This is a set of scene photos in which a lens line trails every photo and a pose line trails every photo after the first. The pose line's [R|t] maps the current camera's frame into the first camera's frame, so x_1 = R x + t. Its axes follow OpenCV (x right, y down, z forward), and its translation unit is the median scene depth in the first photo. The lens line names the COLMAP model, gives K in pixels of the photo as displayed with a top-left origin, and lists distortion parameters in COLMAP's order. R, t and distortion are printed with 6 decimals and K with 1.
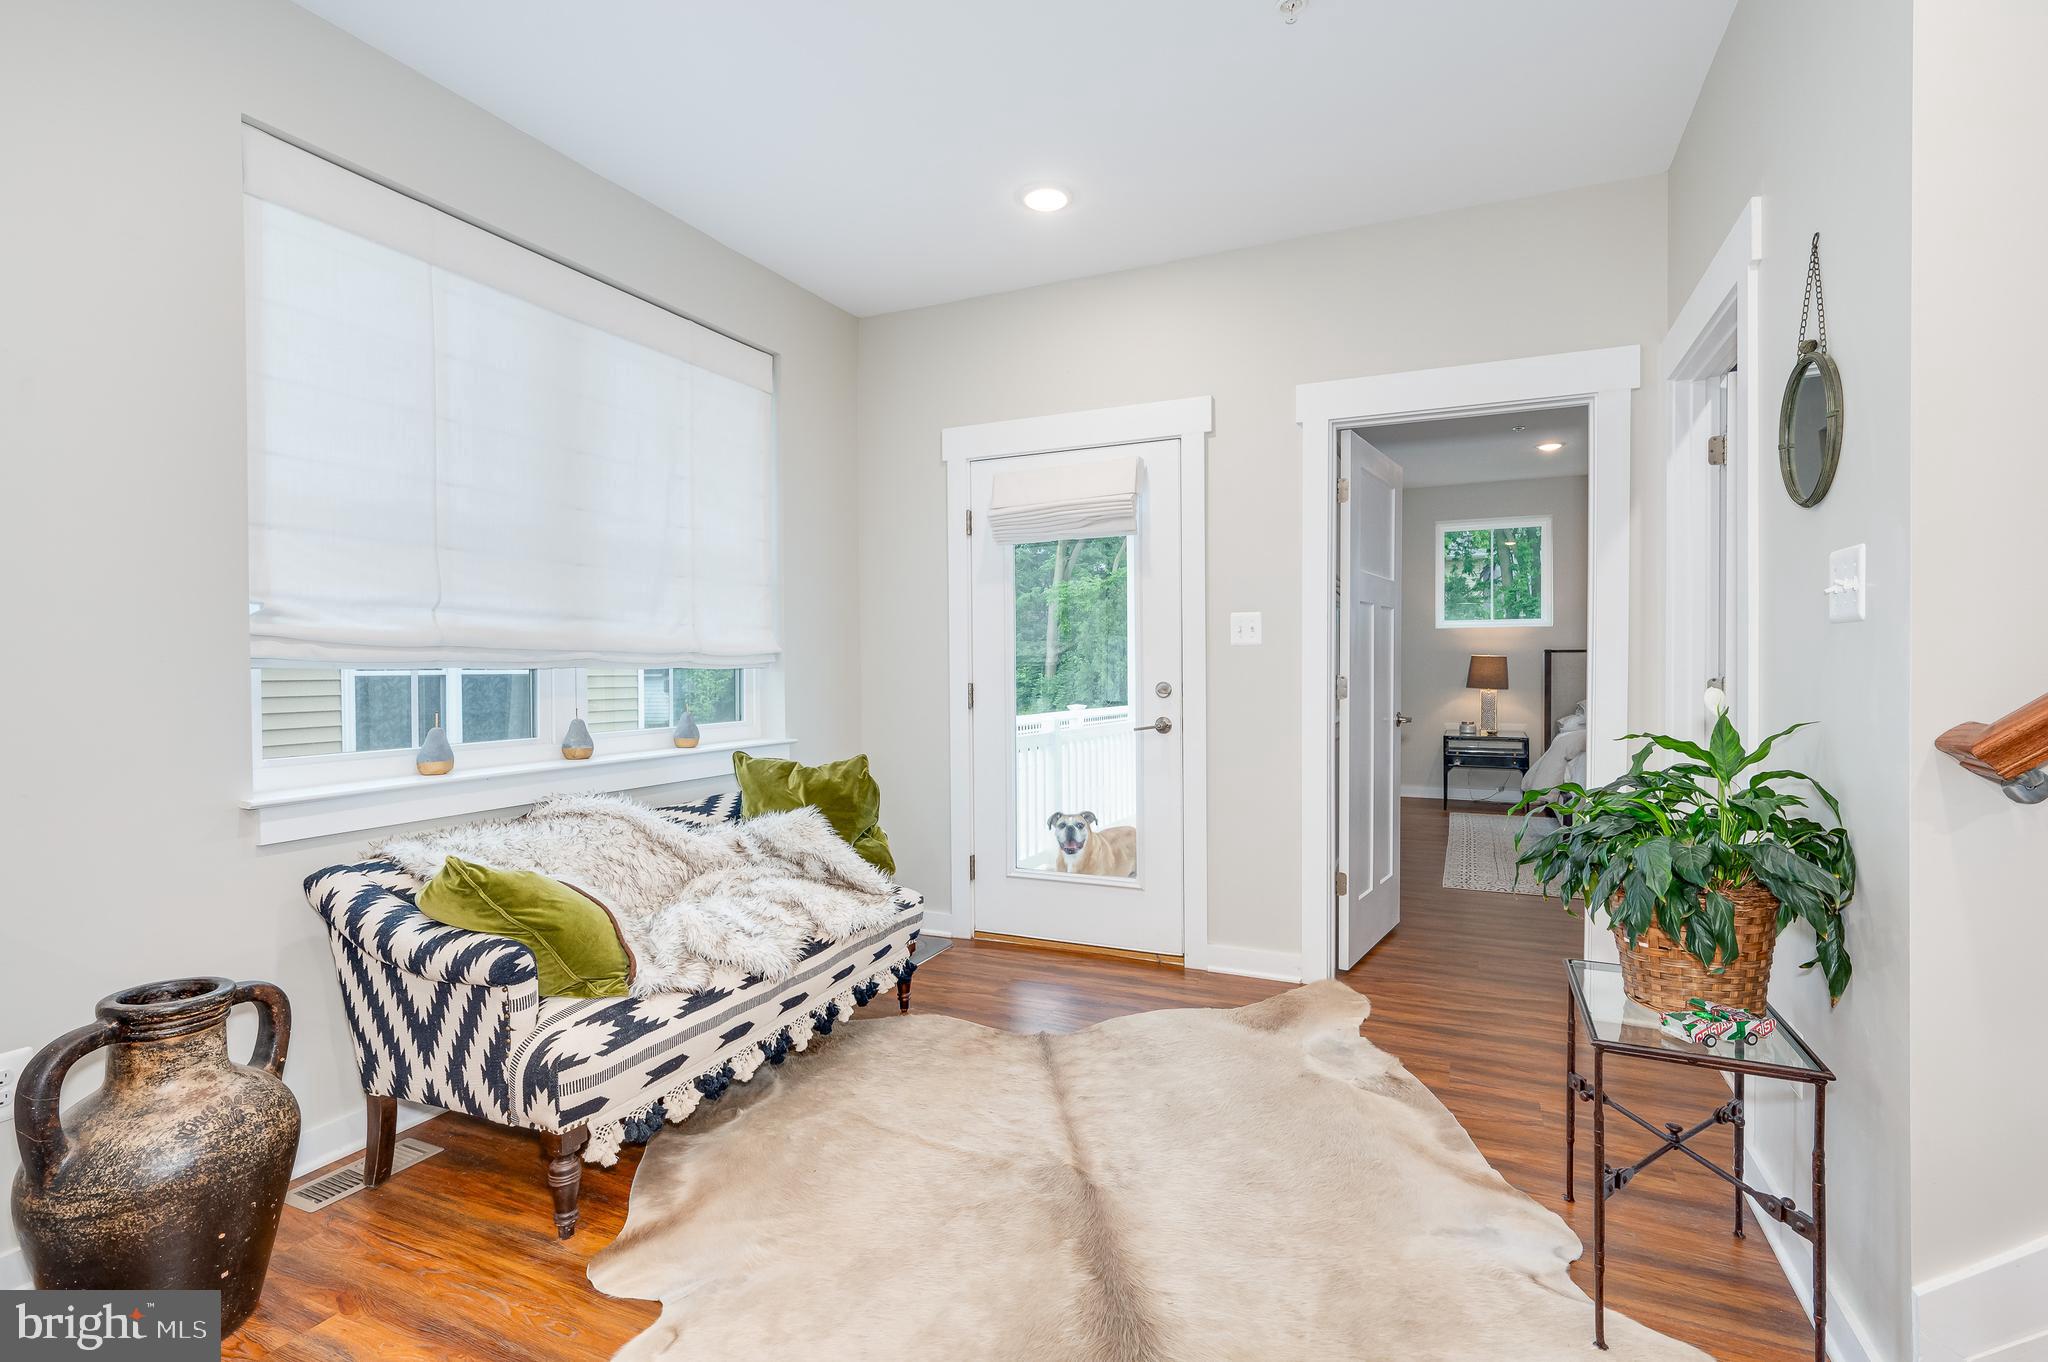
lens RADIAL K [[929.7, 0, 1023.5], [0, 929.7, 659.1], [0, 0, 1]] dist [0.002629, 0.000218]
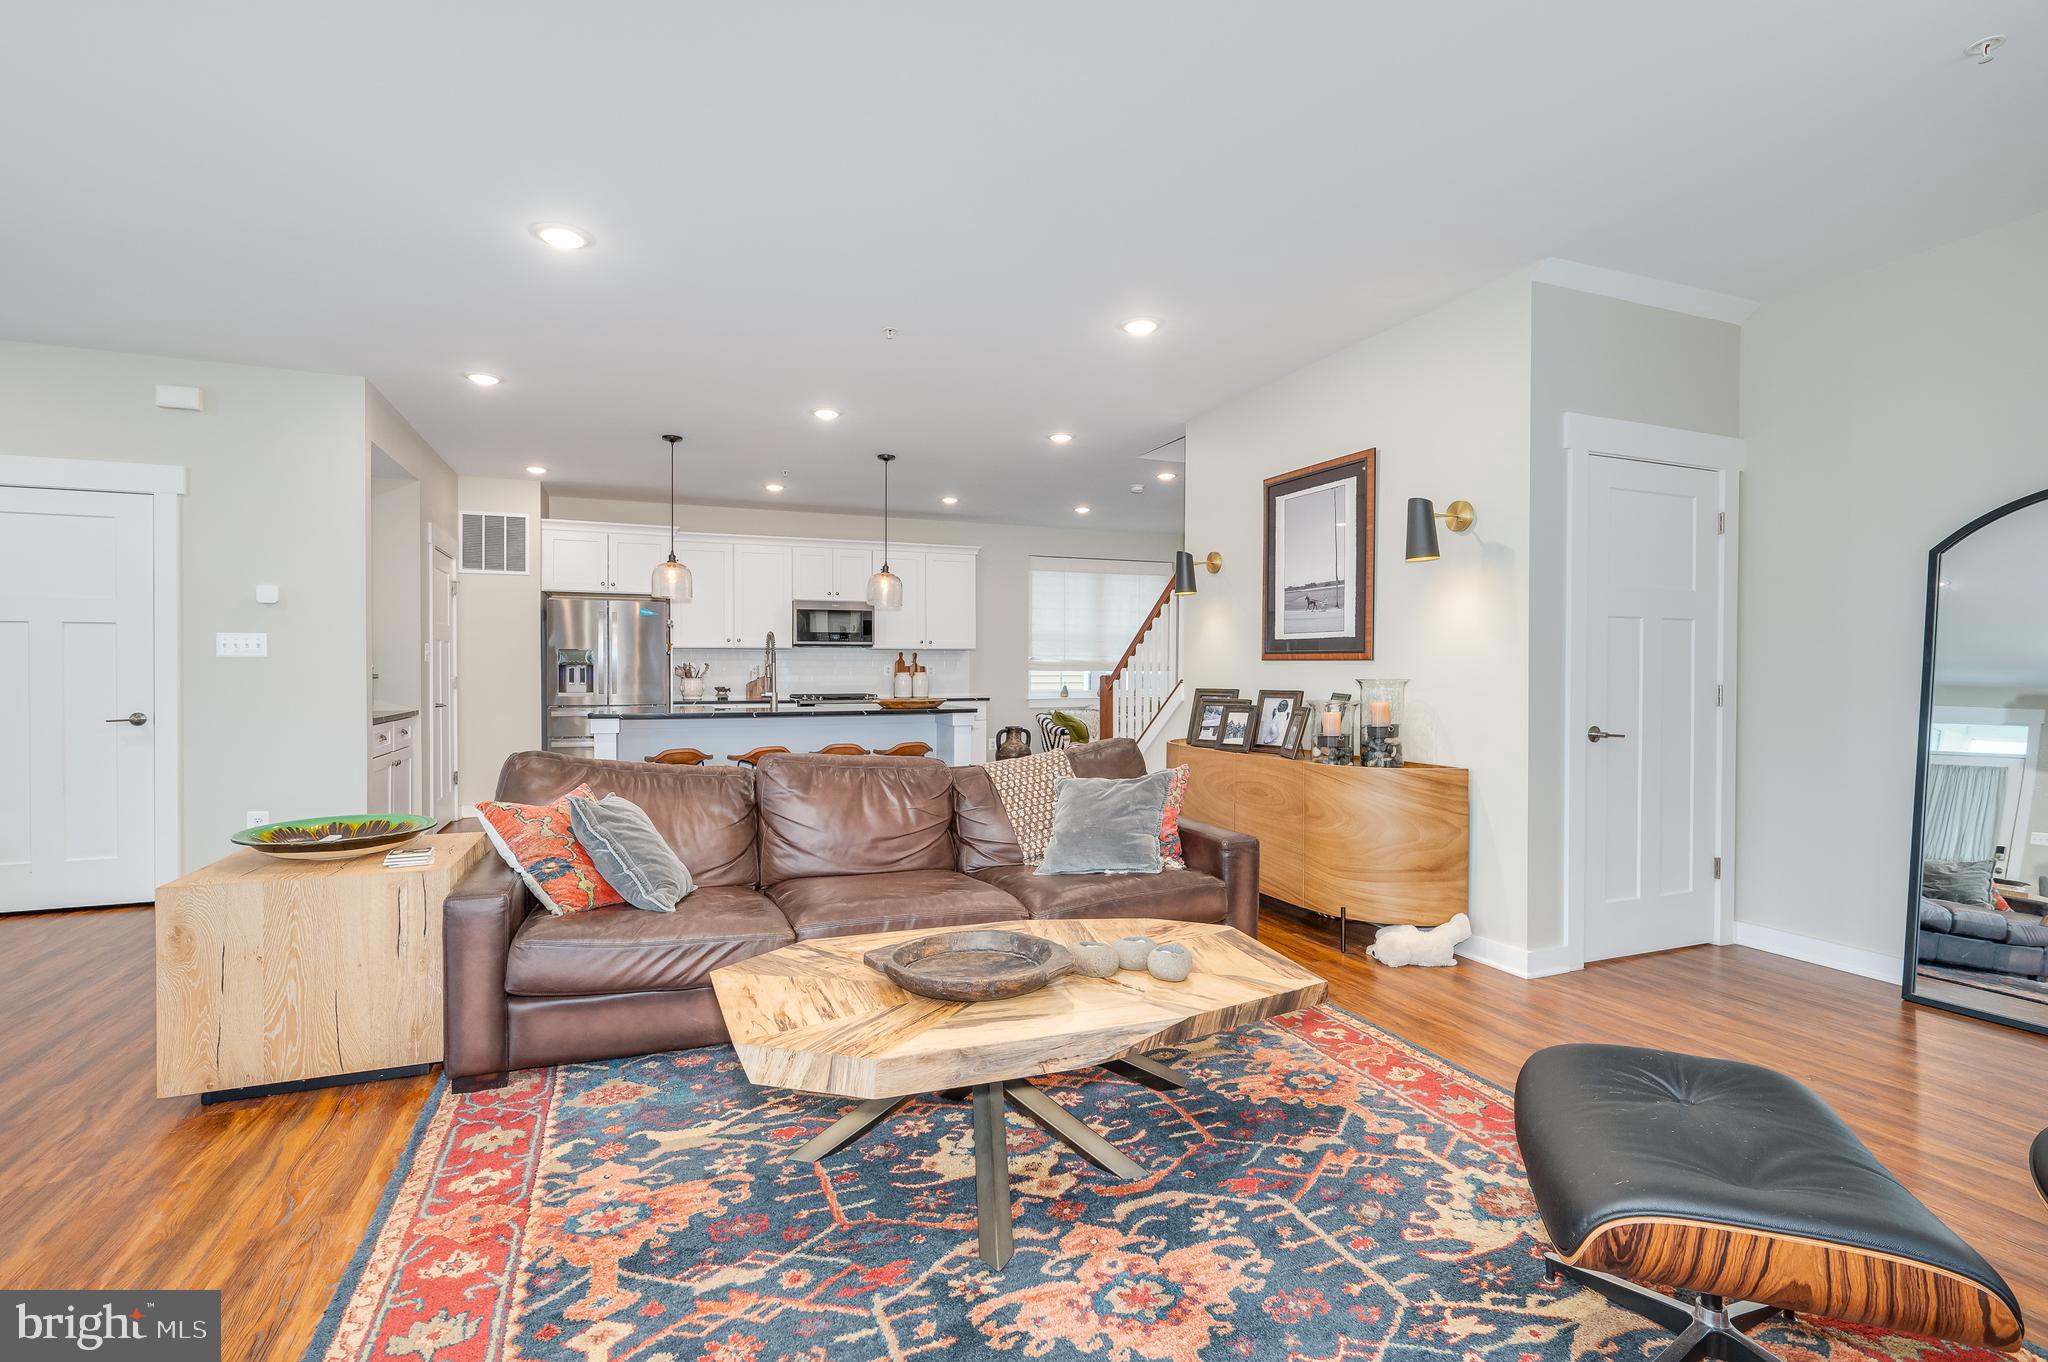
lens RADIAL K [[931.3, 0, 1024.0], [0, 931.3, 681.0], [0, 0, 1]] dist [0.000720, -0.000525]
pose [[0.732566, 0.011402, -0.680600, 1.913757], [0.002776, 0.999801, 0.019737, -0.028862], [0.680690, -0.016348, 0.732389, -1.995226]]
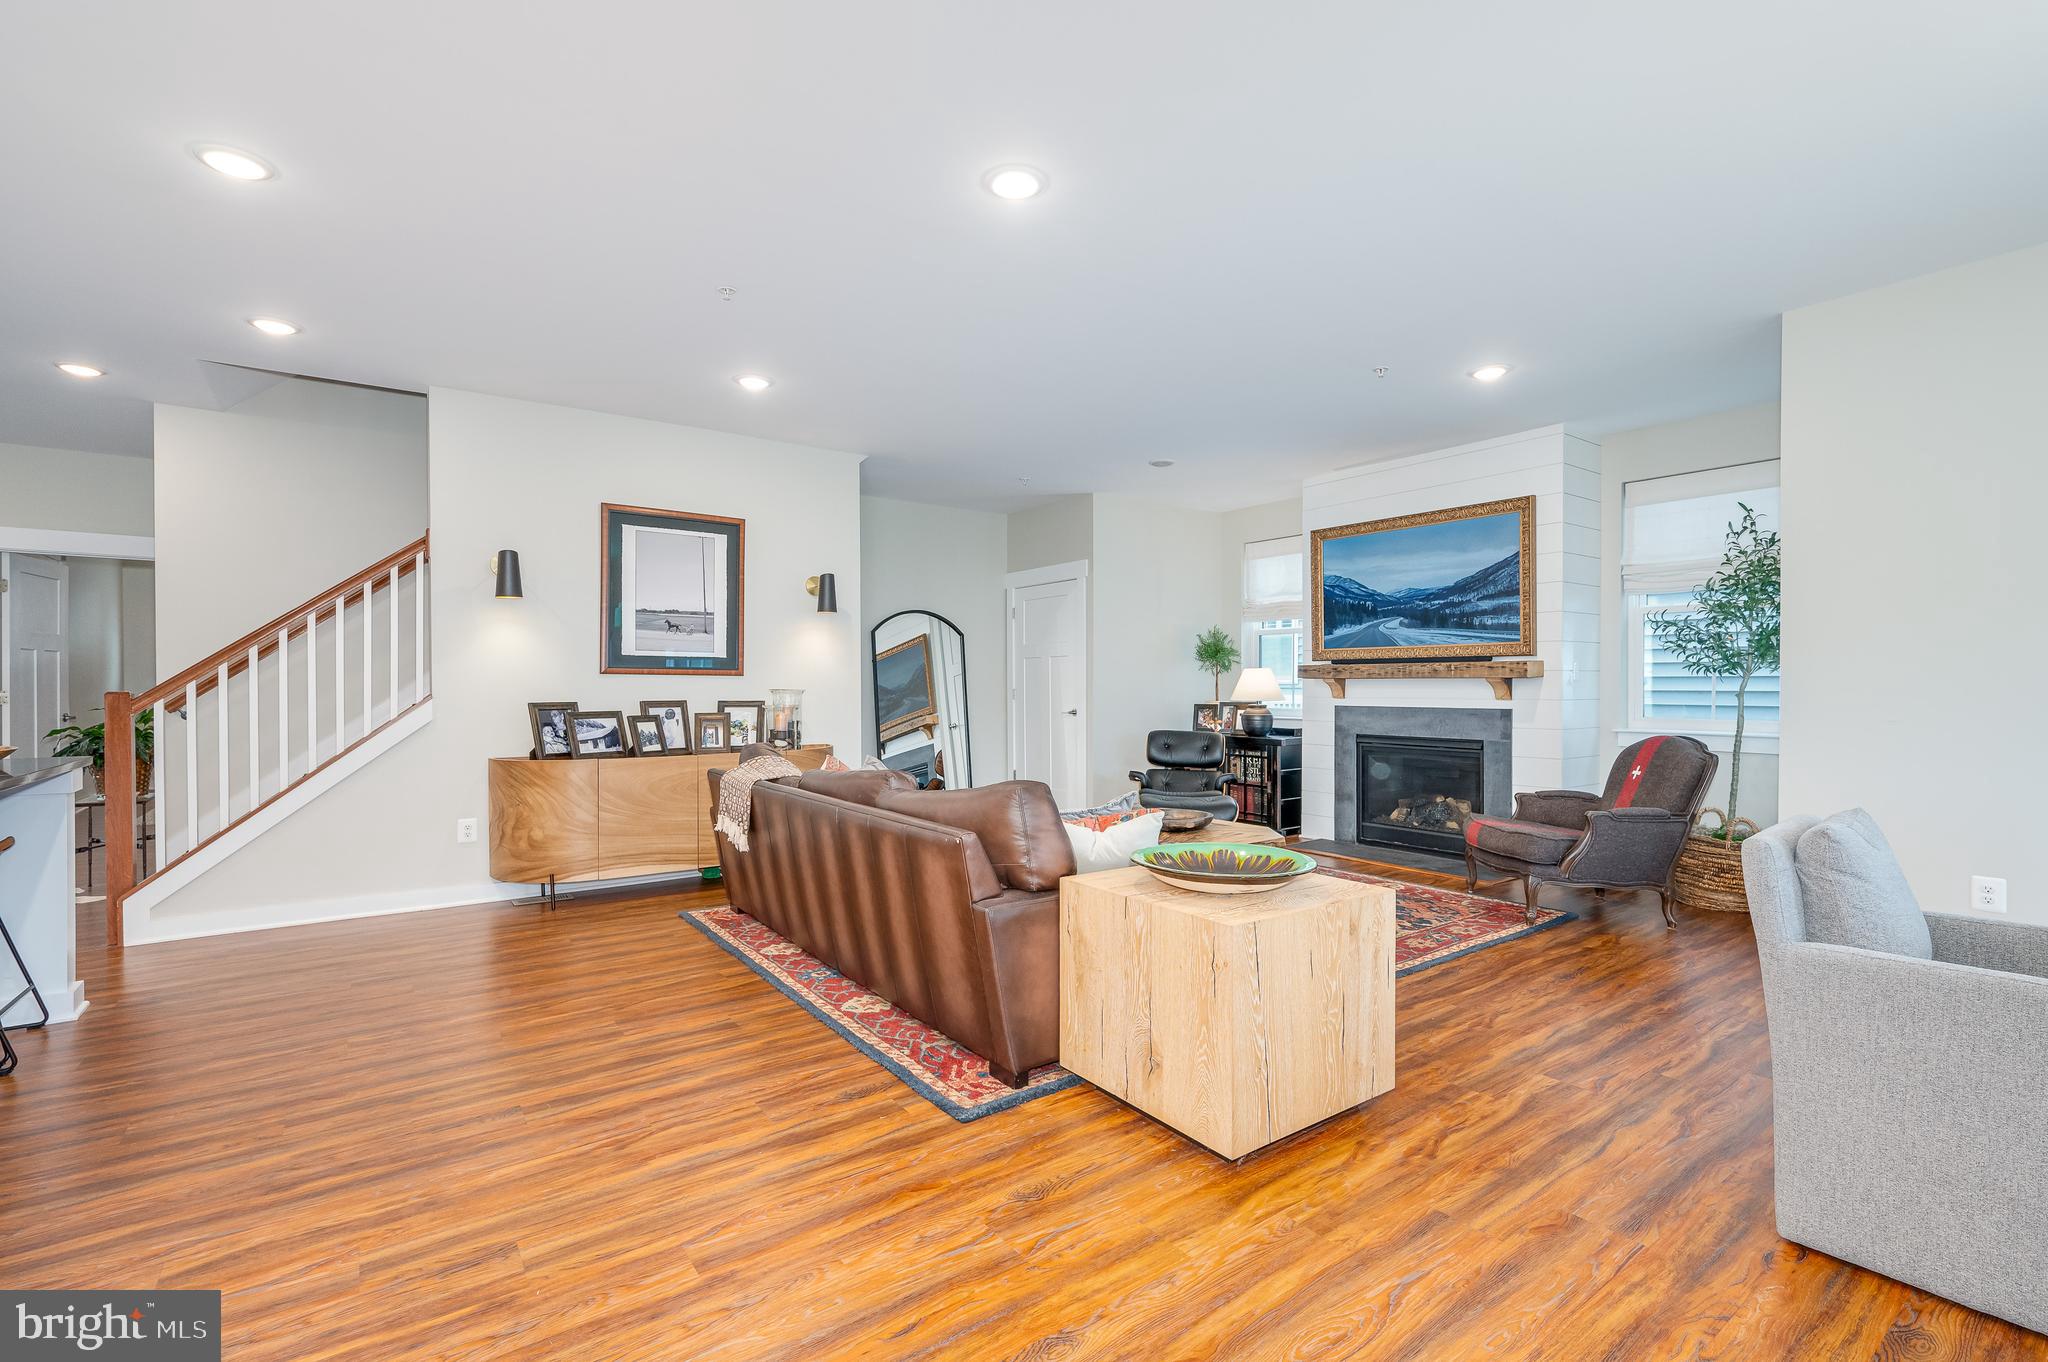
lens RADIAL K [[923.4, 0, 1028.1], [0, 923.4, 692.9], [0, 0, 1]] dist [0.002371, 0.000362]
pose [[0.482467, -0.005619, 0.875896, -0.342777], [-0.009947, 0.999880, 0.011893, -0.023578], [-0.875858, -0.014450, 0.482353, -2.035803]]
